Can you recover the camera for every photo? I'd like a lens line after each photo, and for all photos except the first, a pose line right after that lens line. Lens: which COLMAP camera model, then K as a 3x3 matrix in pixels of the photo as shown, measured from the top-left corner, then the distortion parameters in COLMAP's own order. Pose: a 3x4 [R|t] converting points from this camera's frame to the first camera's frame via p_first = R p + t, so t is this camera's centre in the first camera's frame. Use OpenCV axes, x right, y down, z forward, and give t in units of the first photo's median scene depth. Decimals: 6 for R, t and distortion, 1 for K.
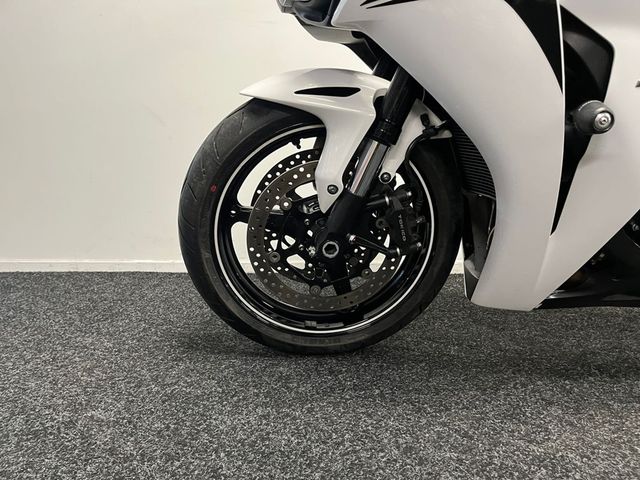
lens RADIAL K [[482.2, 0, 322.0], [0, 482.2, 240.2], [0, 0, 1]] dist [0.046068, -0.048378]
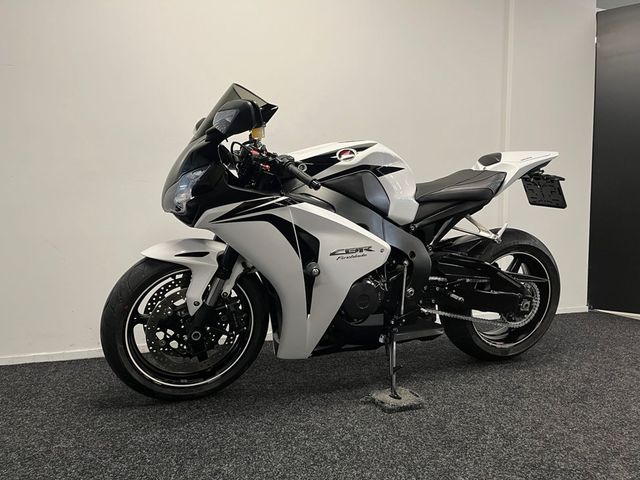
lens RADIAL K [[482.2, 0, 325.5], [0, 482.2, 242.6], [0, 0, 1]] dist [0.046068, -0.048378]
pose [[0.947161, -0.029676, 0.319383, -0.088049], [0.070789, 0.990500, -0.117897, -0.074895], [-0.312850, 0.134276, 0.940263, -0.871094]]
